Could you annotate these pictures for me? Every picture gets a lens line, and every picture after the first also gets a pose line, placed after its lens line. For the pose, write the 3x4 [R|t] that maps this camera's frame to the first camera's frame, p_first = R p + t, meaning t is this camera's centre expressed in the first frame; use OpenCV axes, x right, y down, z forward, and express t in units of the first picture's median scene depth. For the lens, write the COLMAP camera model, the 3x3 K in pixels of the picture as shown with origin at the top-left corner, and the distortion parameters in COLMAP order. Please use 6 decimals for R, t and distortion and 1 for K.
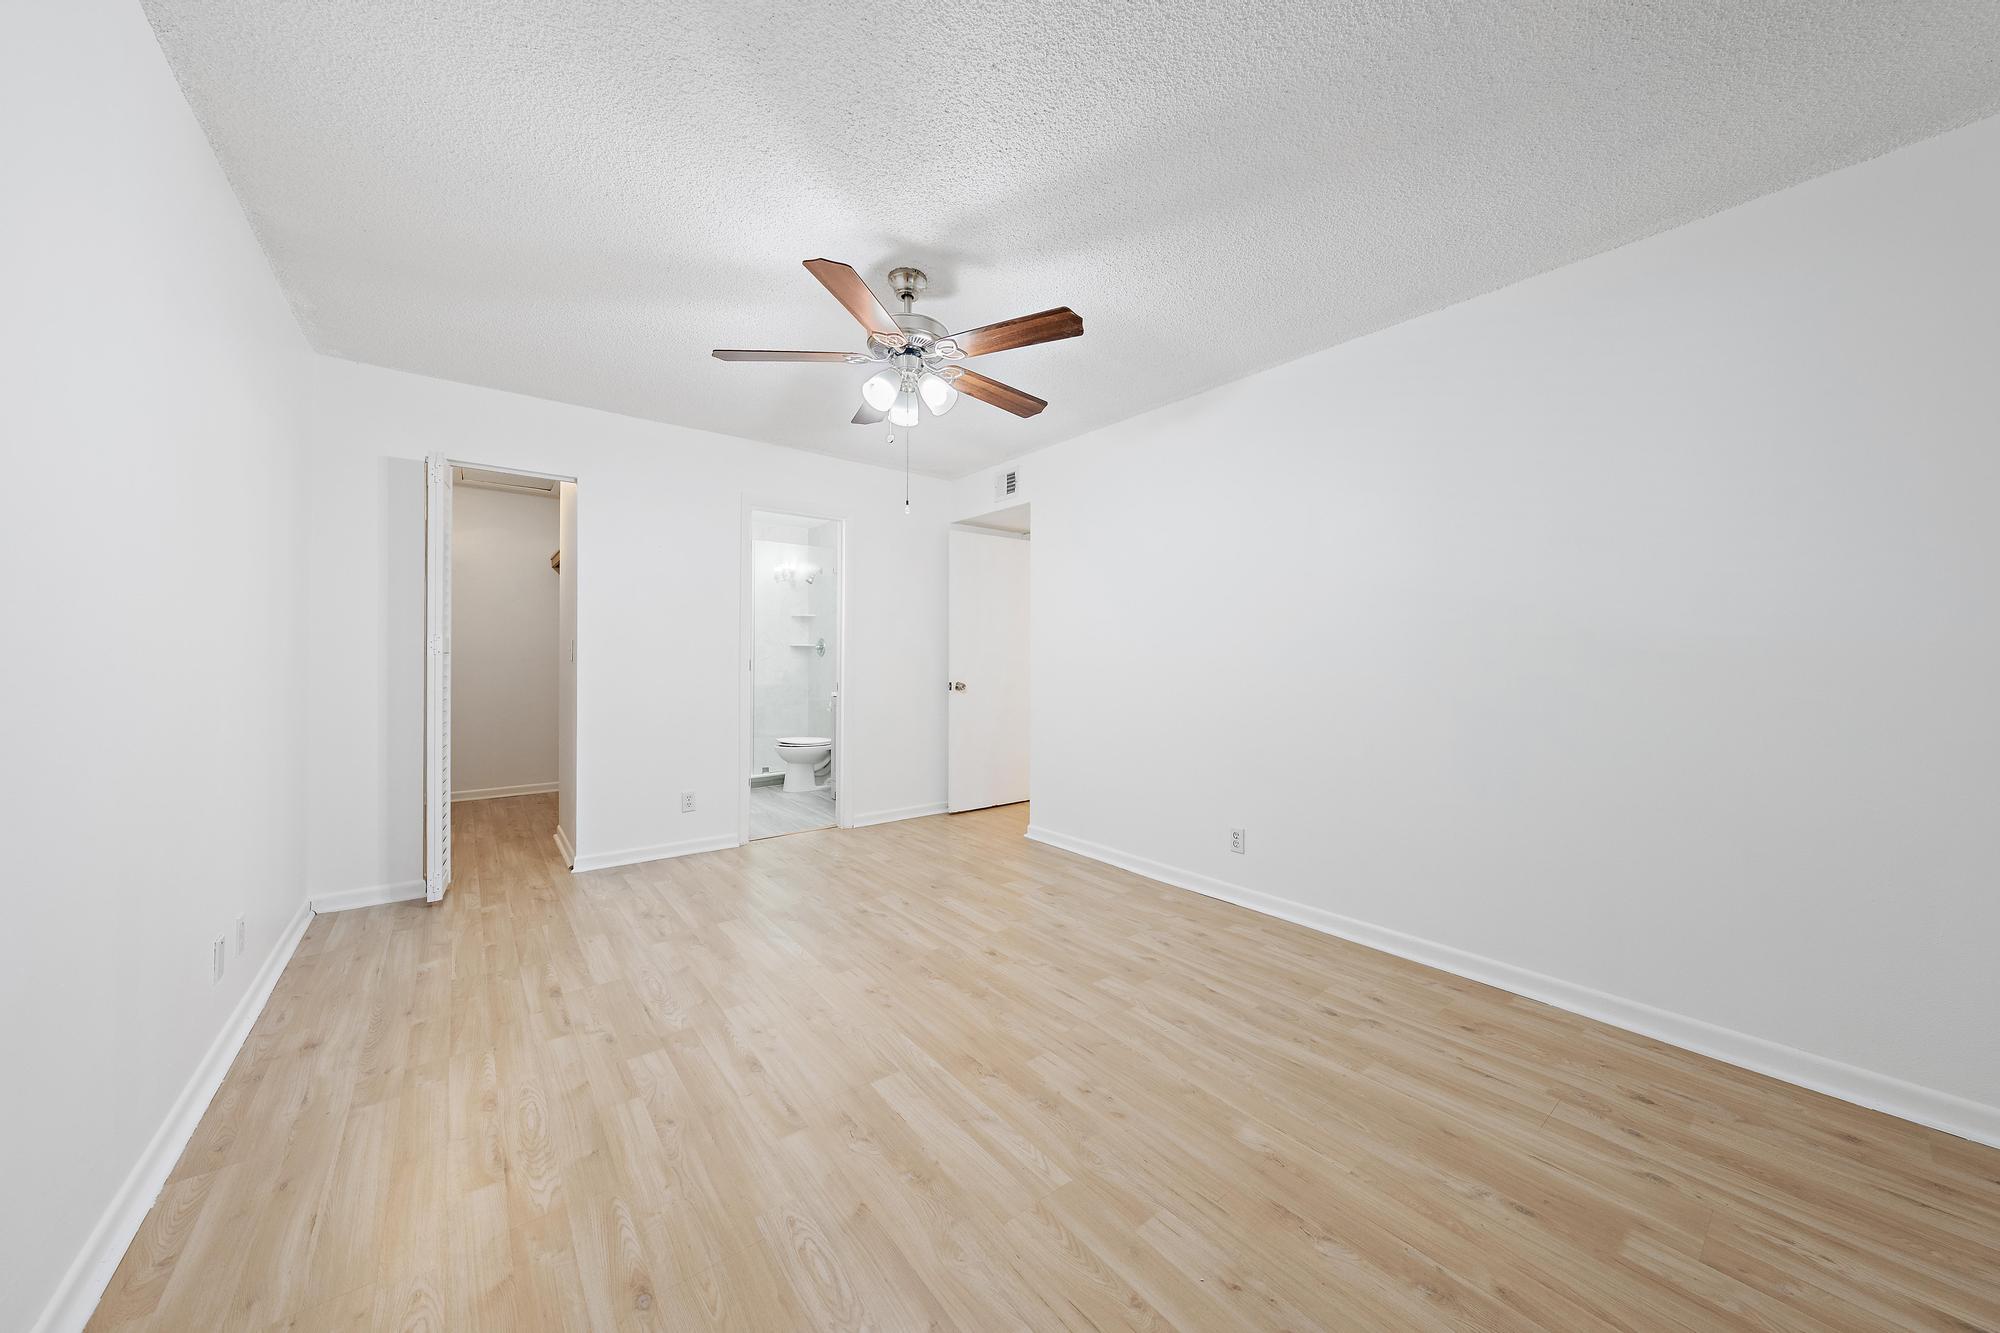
lens RADIAL K [[685.5, 0, 1000.0], [0, 685.5, 666.5], [0, 0, 1]] dist [-0.000429, 0.000222]
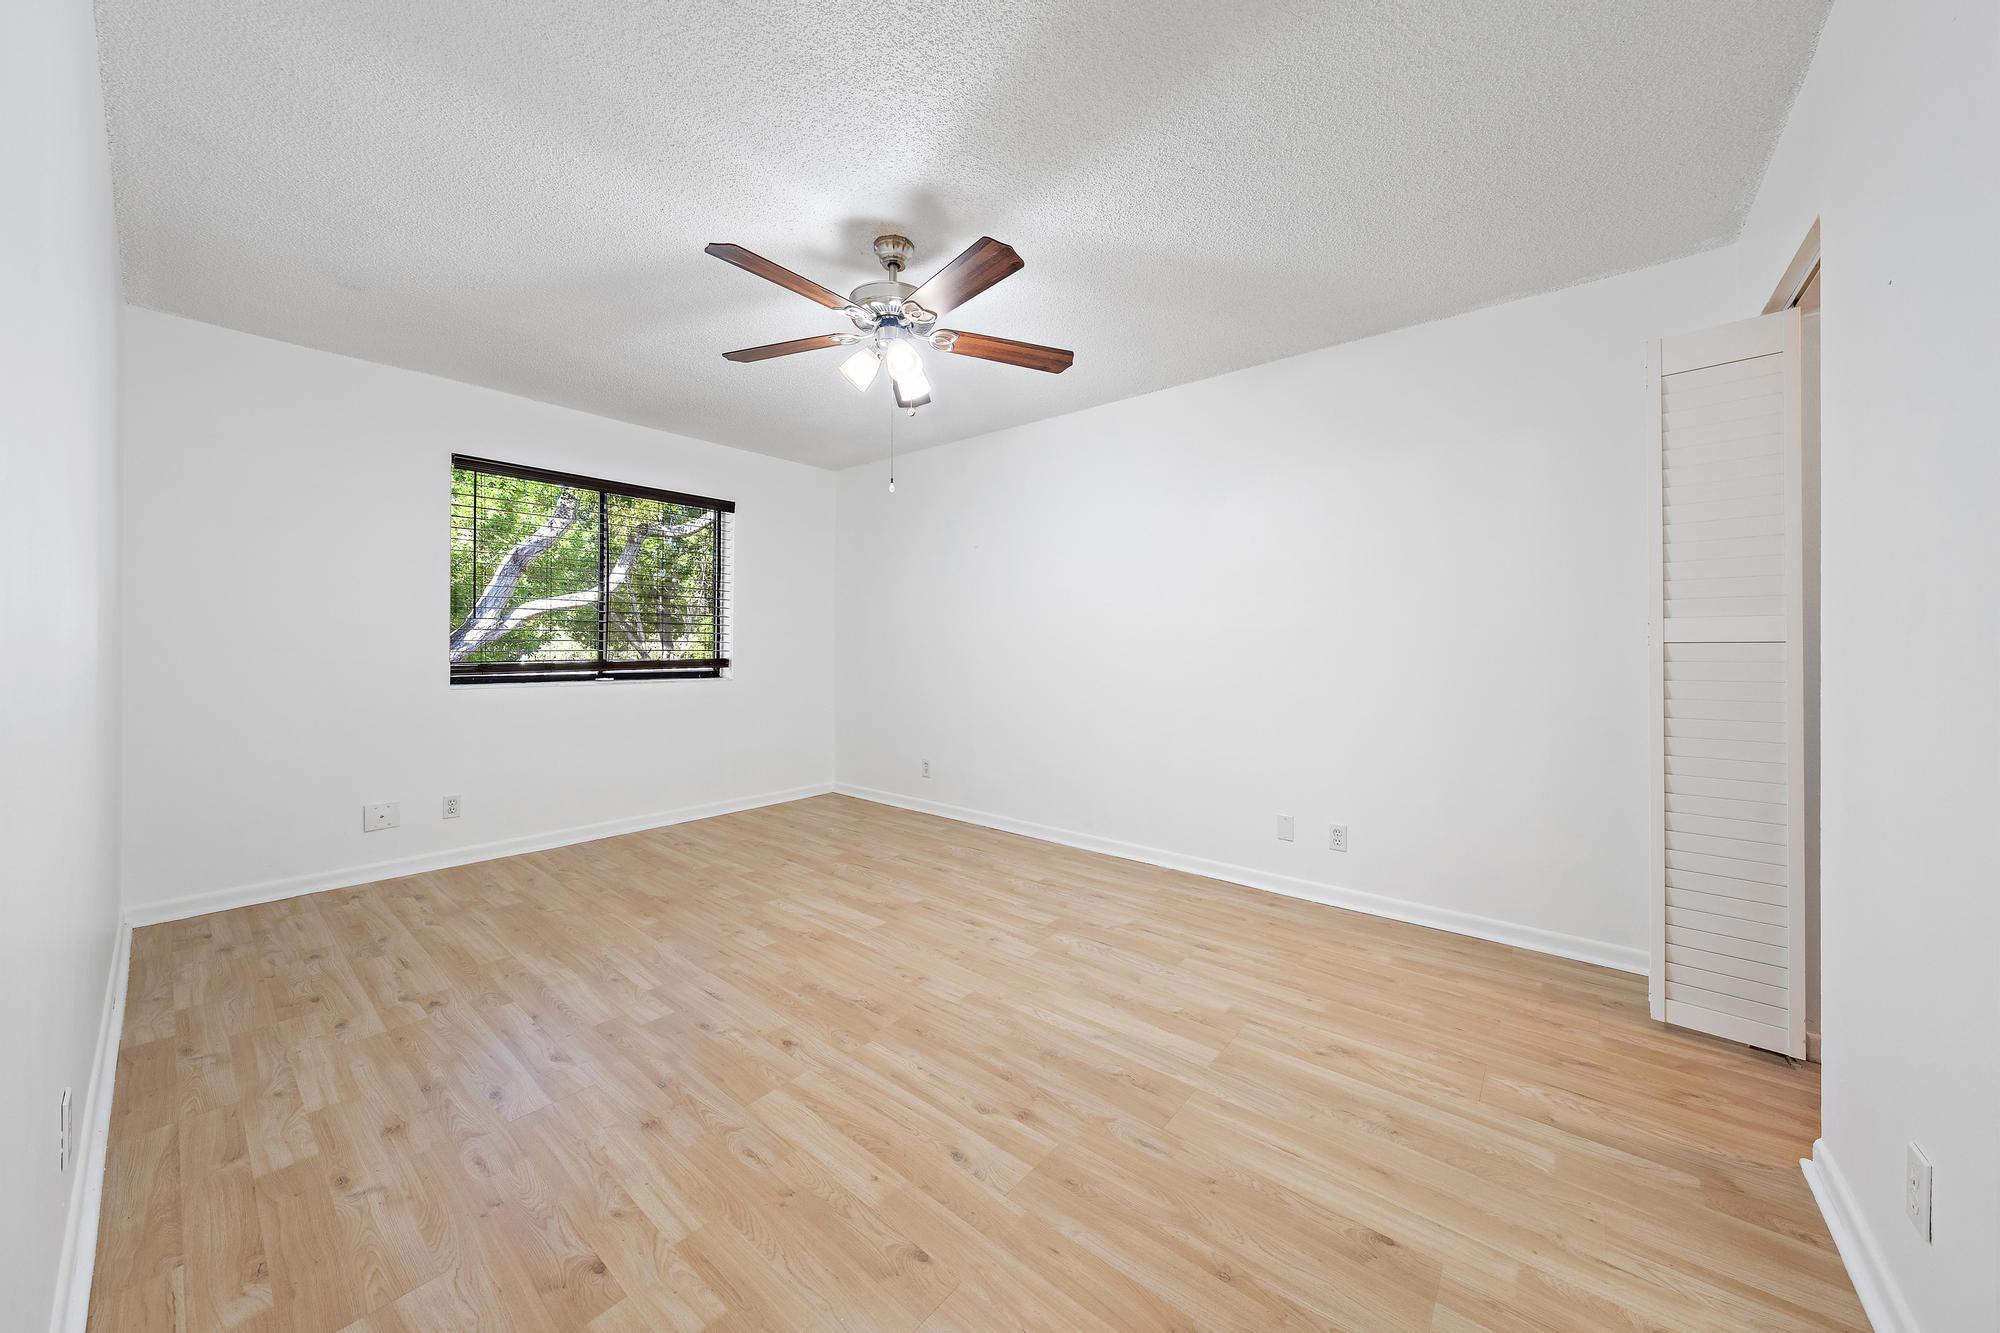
lens RADIAL K [[698.9, 0, 998.4], [0, 698.9, 641.6], [0, 0, 1]] dist [-0.000018, -0.000035]
pose [[-0.978368, -0.010442, -0.206607, -0.082468], [-0.012166, 0.999901, 0.007075, -0.021328], [0.206513, 0.009436, -0.978398, 2.016317]]
